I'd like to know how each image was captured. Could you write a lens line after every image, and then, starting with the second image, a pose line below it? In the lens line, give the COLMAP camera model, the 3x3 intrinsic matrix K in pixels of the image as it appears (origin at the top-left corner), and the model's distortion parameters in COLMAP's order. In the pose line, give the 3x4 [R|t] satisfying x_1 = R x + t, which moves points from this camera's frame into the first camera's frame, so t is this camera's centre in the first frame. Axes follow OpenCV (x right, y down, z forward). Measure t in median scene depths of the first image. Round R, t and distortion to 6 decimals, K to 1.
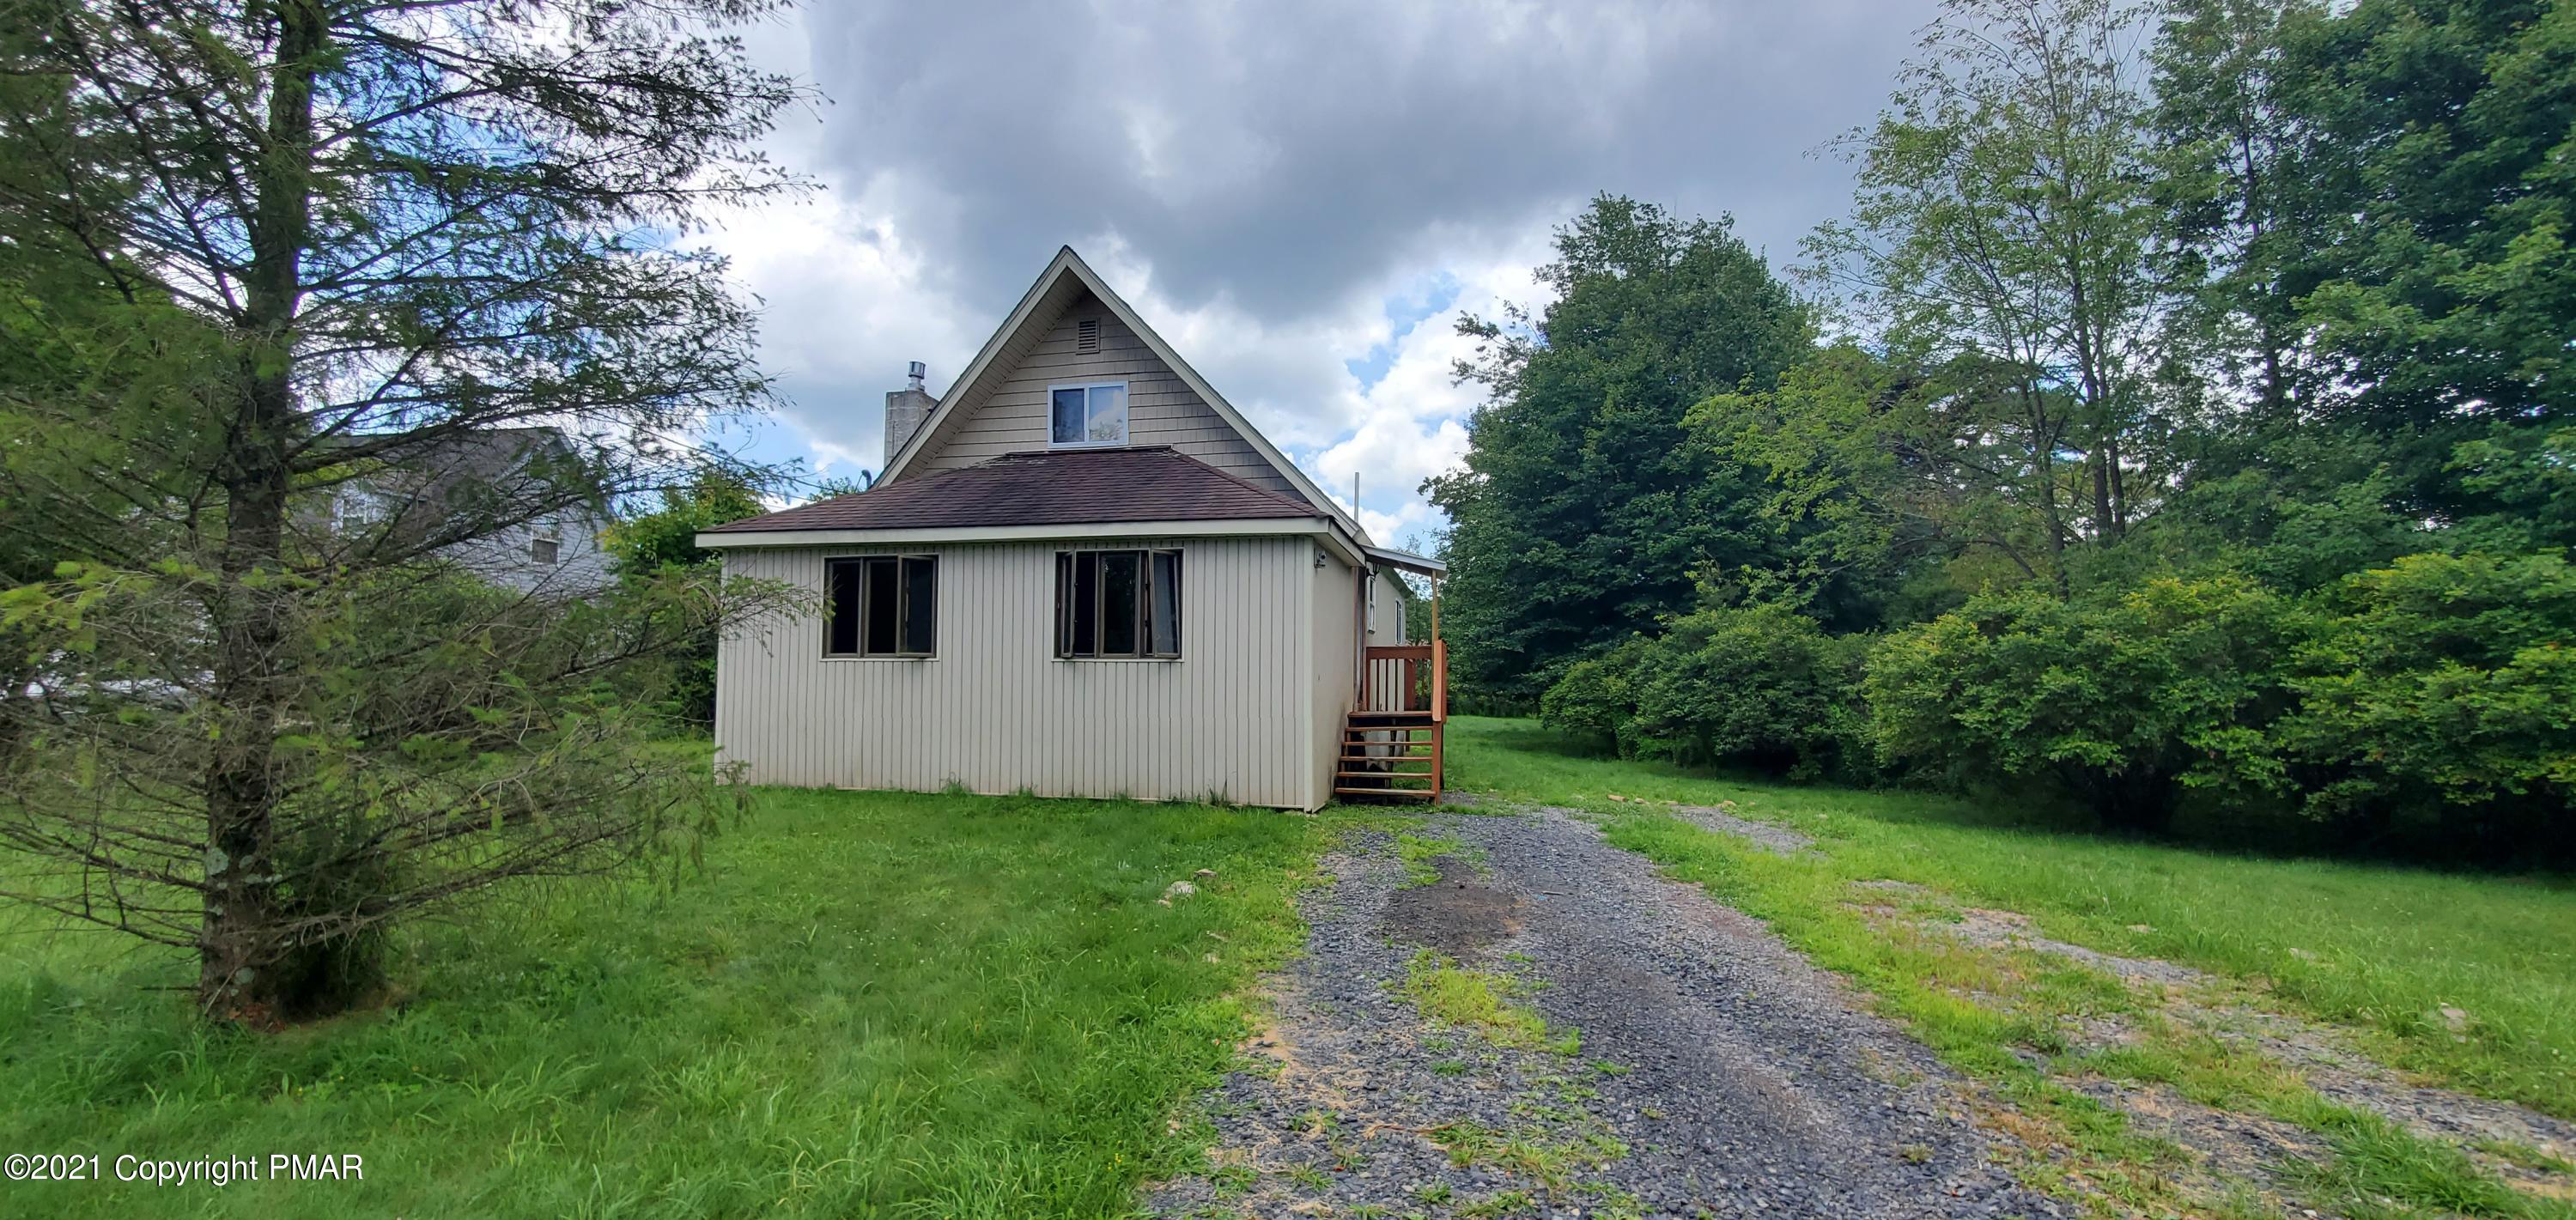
lens RADIAL K [[1056.6, 0, 1271.5], [0, 1056.6, 620.6], [0, 0, 1]] dist [0.002710, -0.011148]
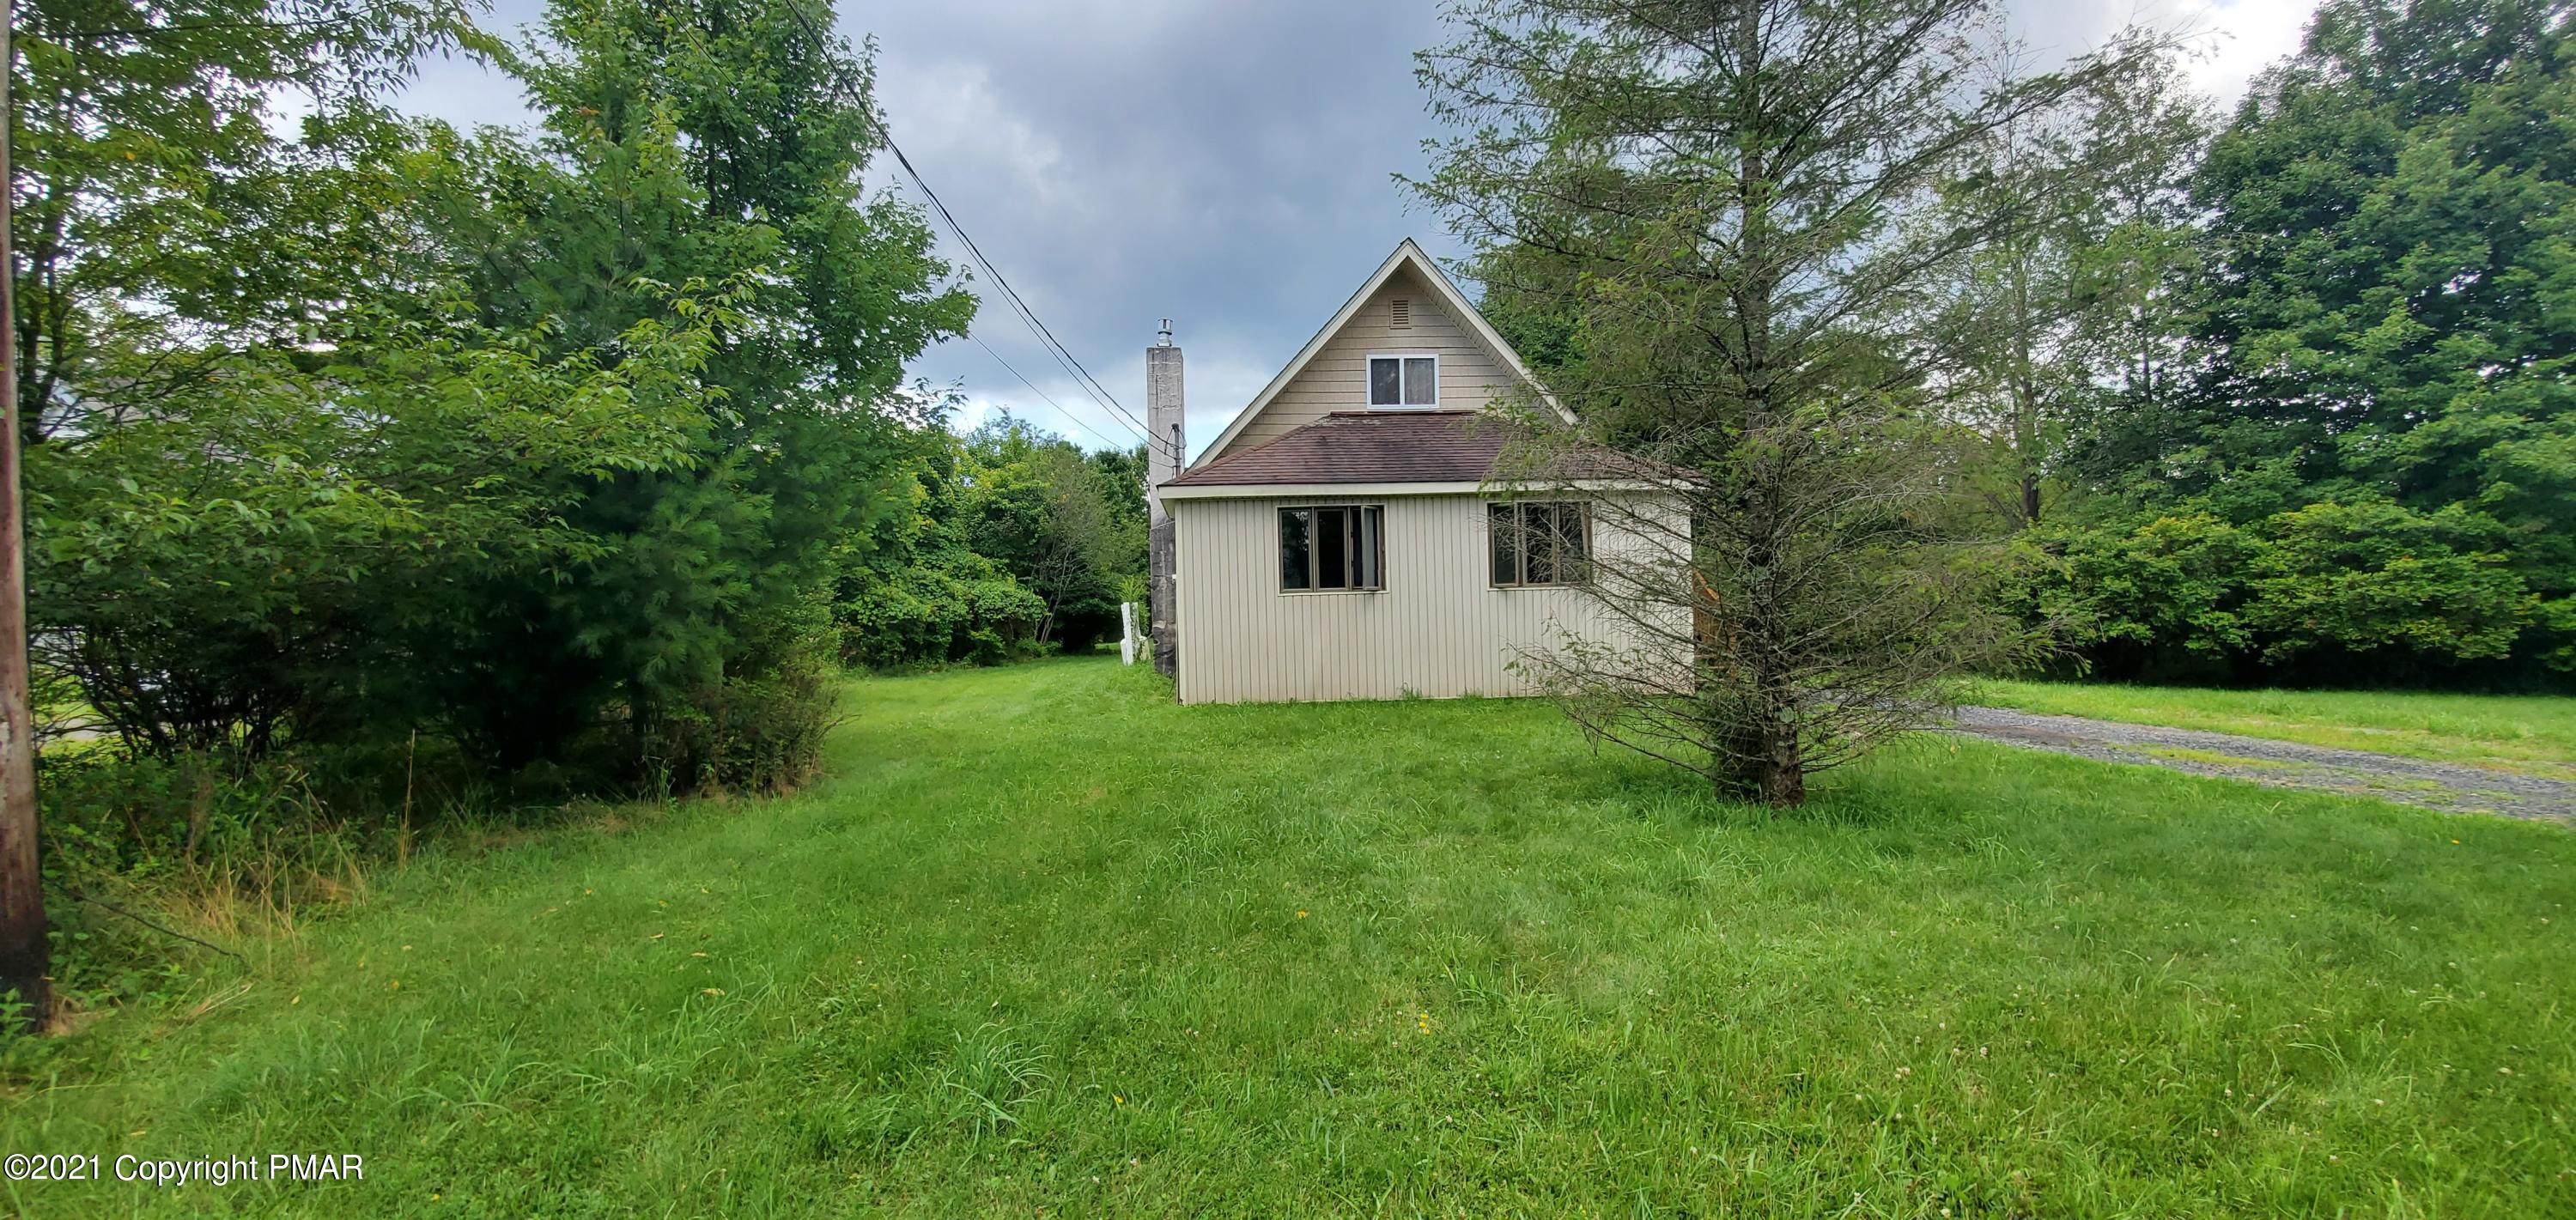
lens RADIAL K [[1056.6, 0, 1283.4], [0, 1056.6, 619.9], [0, 0, 1]] dist [0.002710, -0.011148]
pose [[0.963700, -0.034583, 0.264737, -0.775089], [0.015519, 0.997155, 0.073767, -0.022817], [-0.266535, -0.066981, 0.961495, -0.144779]]
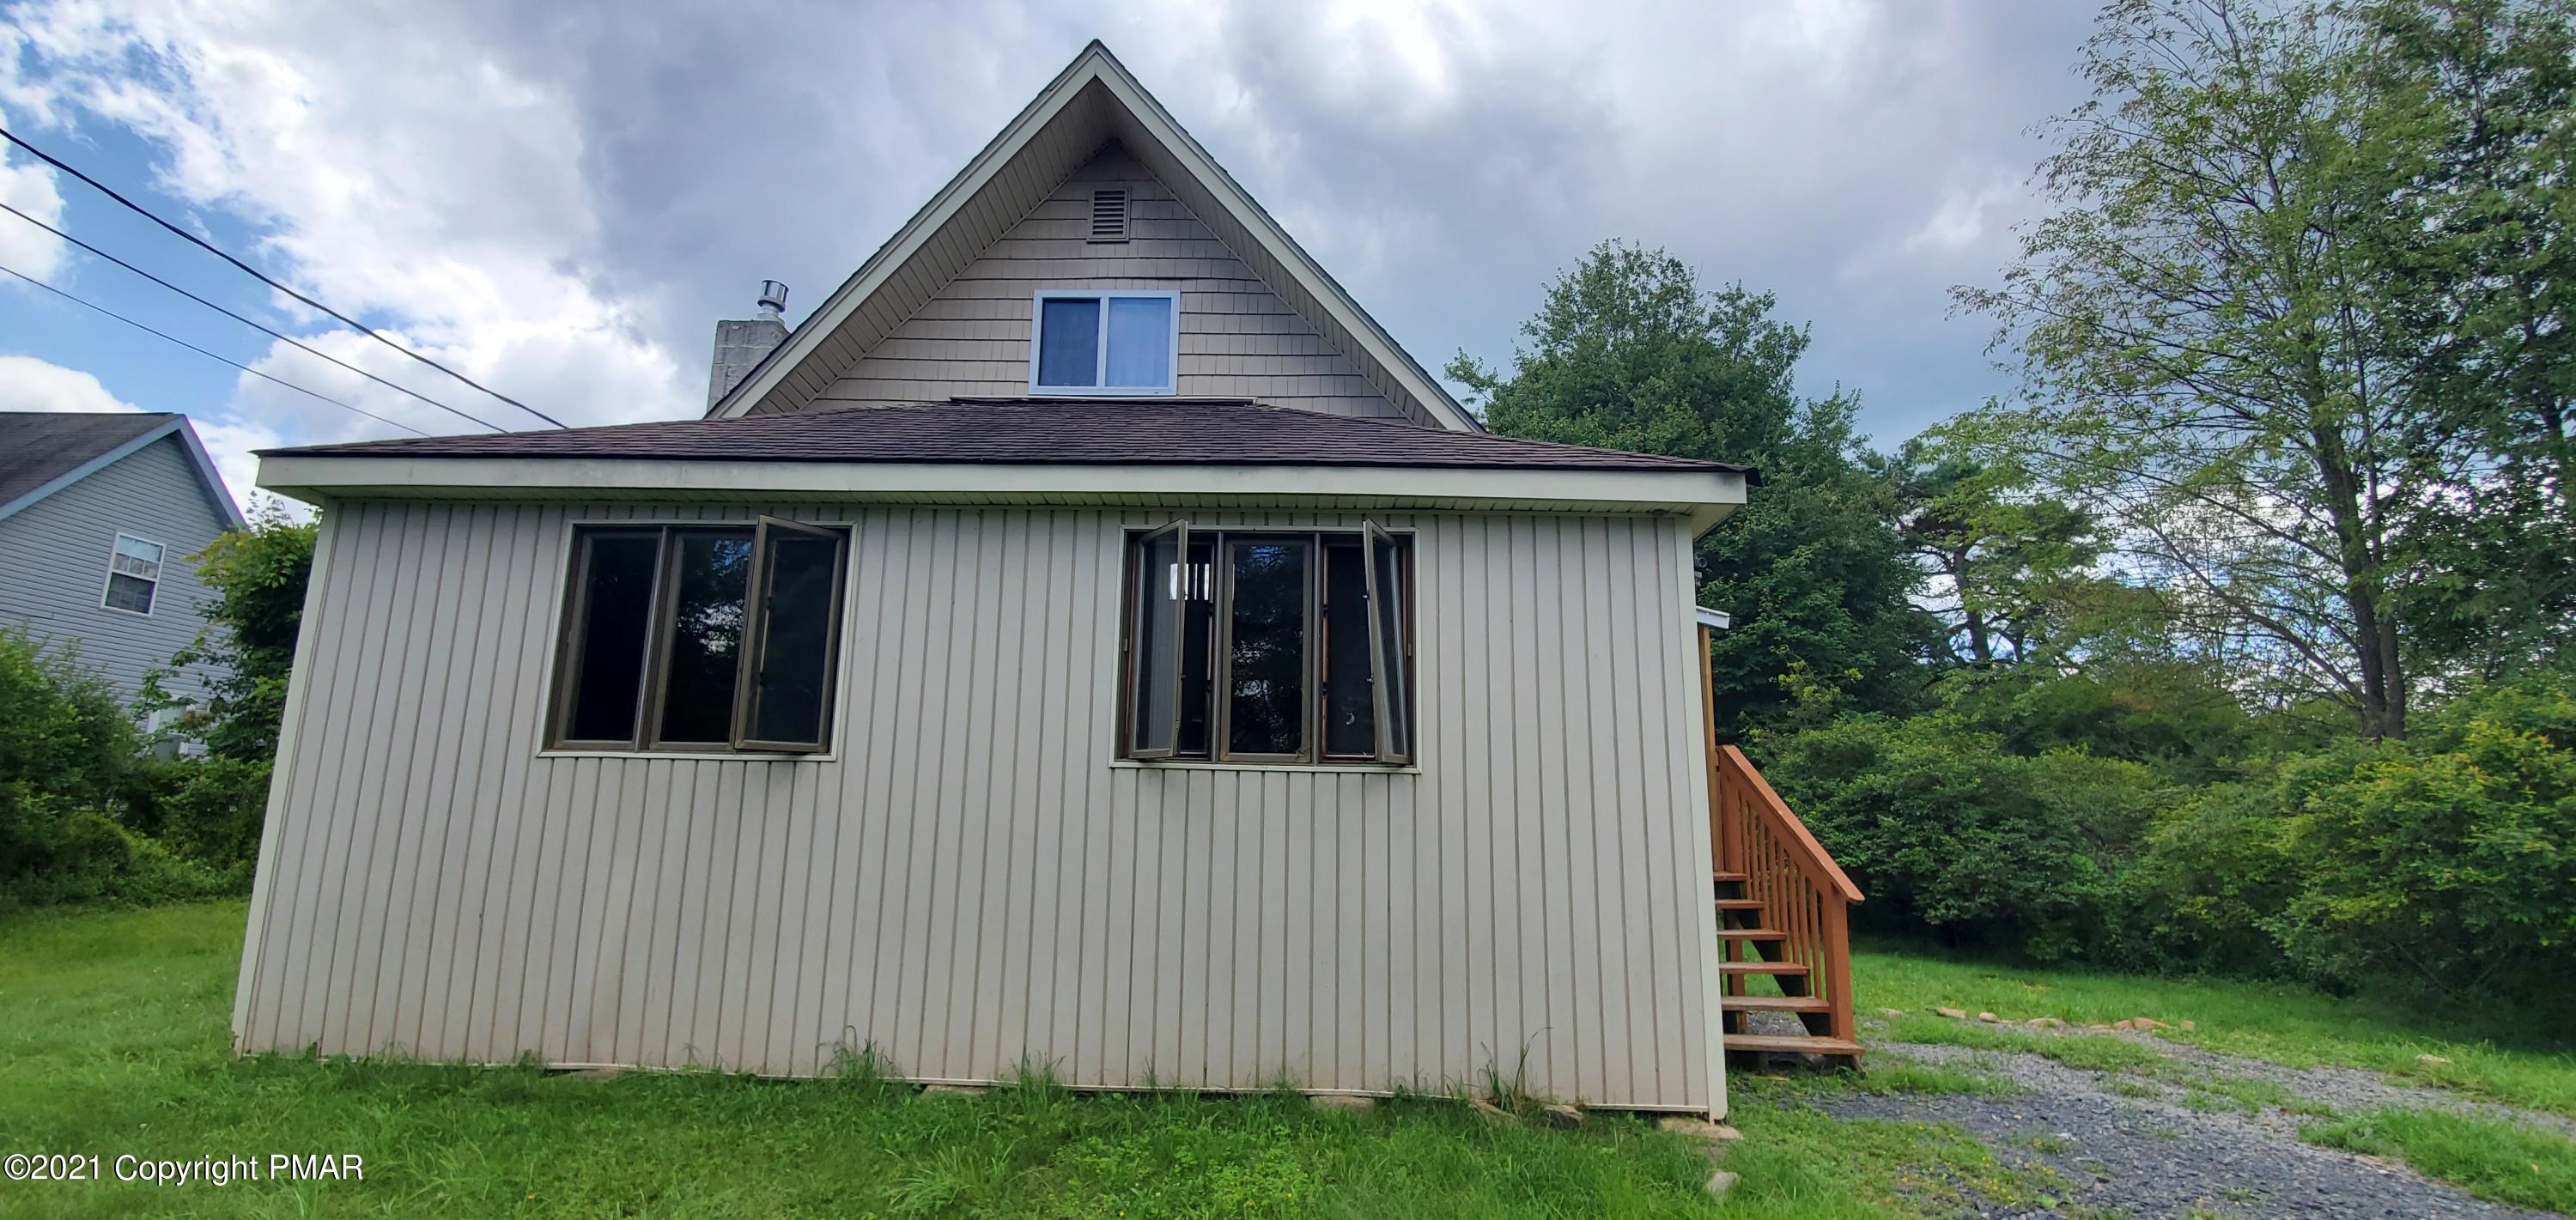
lens RADIAL K [[1056.6, 0, 1280.7], [0, 1056.6, 611.7], [0, 0, 1]] dist [0.002710, -0.011148]
pose [[0.981787, 0.046291, 0.184259, -0.222471], [-0.022595, 0.991428, -0.128683, 0.029177], [-0.188636, 0.122176, 0.974417, 0.544023]]
